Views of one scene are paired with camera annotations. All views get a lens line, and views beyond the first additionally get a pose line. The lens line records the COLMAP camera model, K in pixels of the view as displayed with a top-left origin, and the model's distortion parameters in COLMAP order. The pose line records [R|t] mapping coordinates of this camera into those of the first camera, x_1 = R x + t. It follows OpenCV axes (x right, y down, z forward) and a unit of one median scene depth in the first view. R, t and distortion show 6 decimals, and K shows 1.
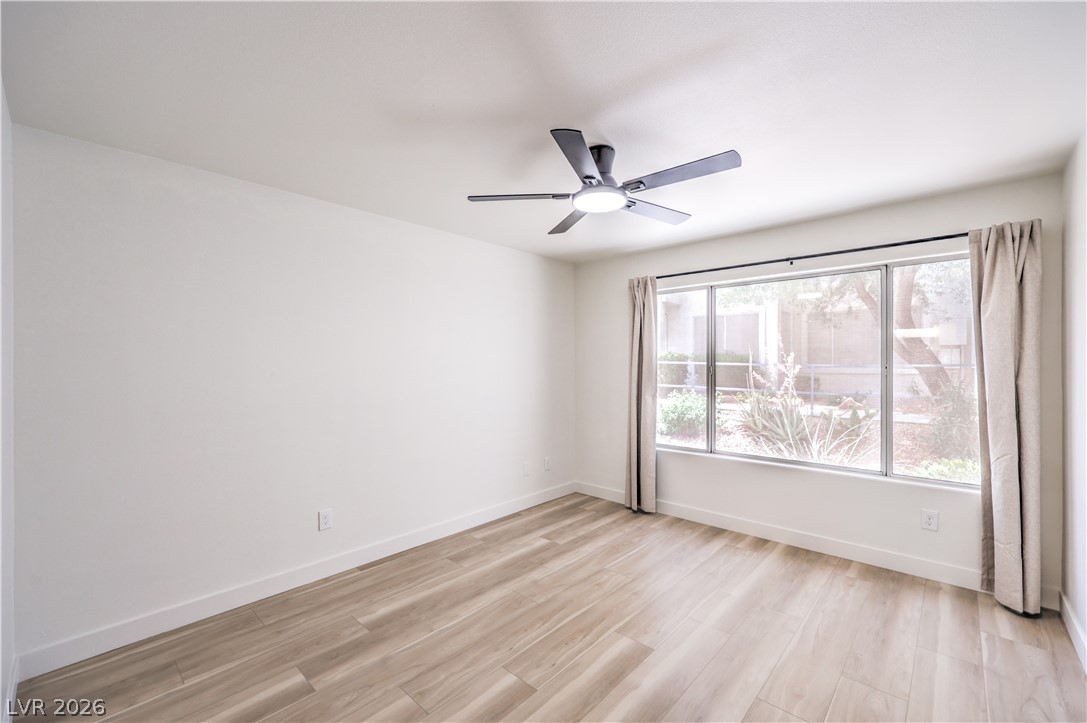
lens RADIAL K [[445.7, 0, 533.6], [0, 445.7, 360.7], [0, 0, 1]] dist [-0.003727, -0.000578]
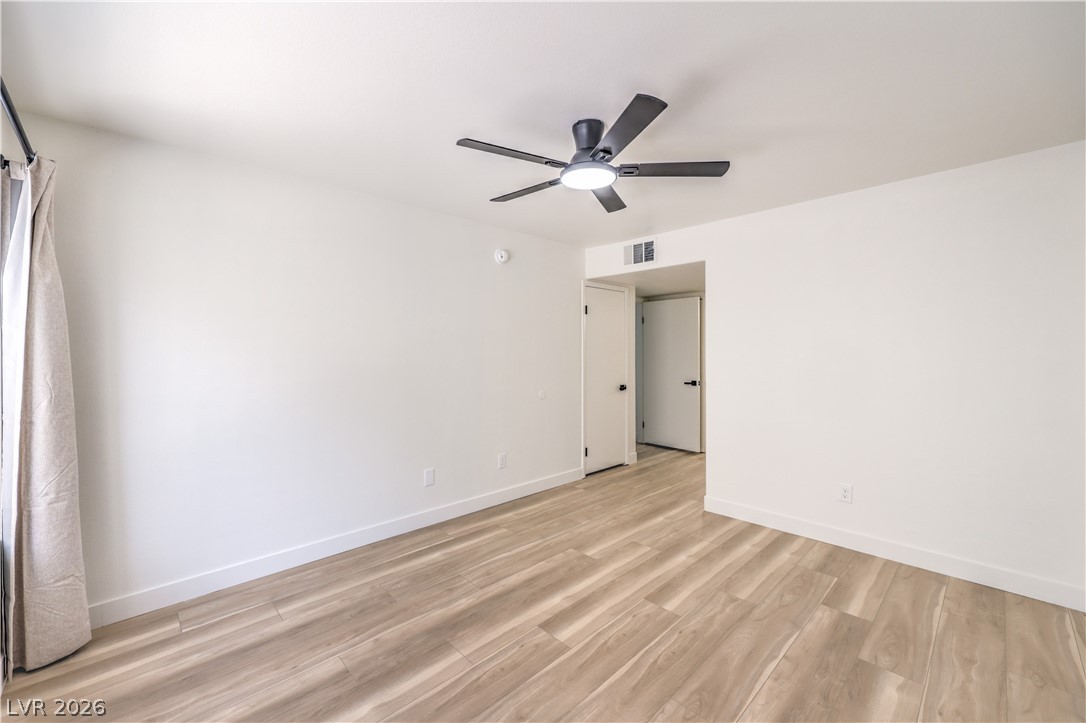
lens RADIAL K [[440.8, 0, 539.9], [0, 440.8, 369.2], [0, 0, 1]] dist [-0.001940, -0.000125]
pose [[-0.998567, 0.004905, 0.053297, 0.168458], [0.007225, 0.999031, 0.043420, 0.013025], [-0.053033, 0.043743, -0.997634, 1.603072]]
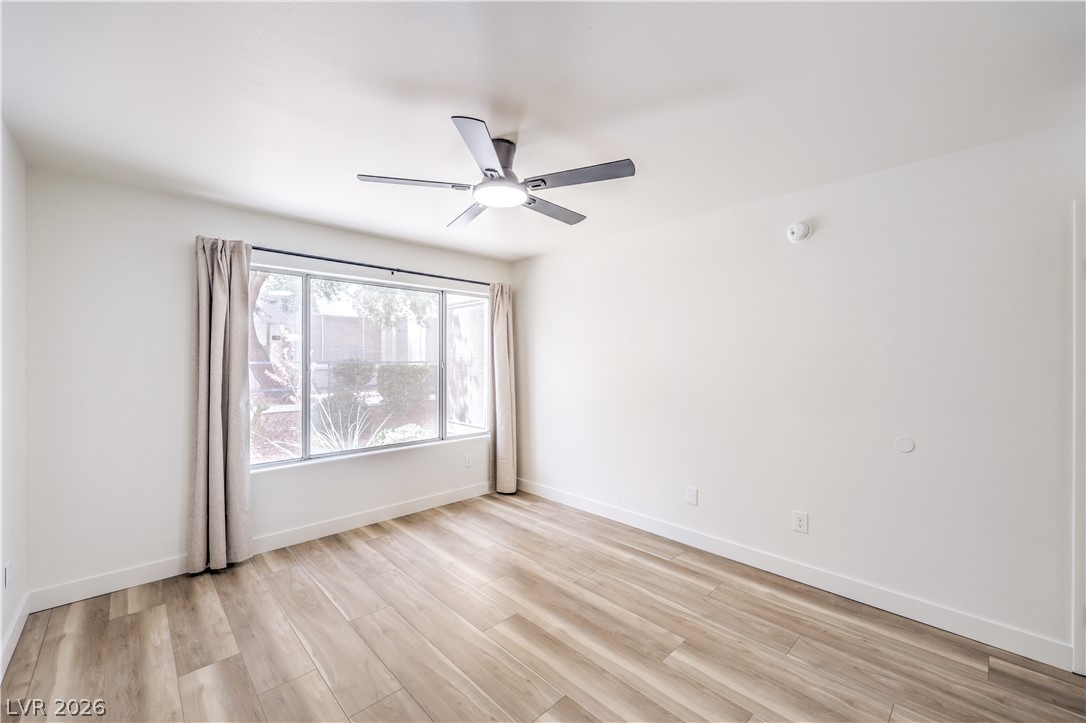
lens RADIAL K [[433.7, 0, 542.2], [0, 433.7, 355.6], [0, 0, 1]] dist [-0.001297, -0.000087]
pose [[0.048416, 0.016605, 0.998689, -0.668388], [-0.003635, 0.999858, -0.016448, 0.014642], [-0.998821, -0.002834, 0.048469, 0.714506]]
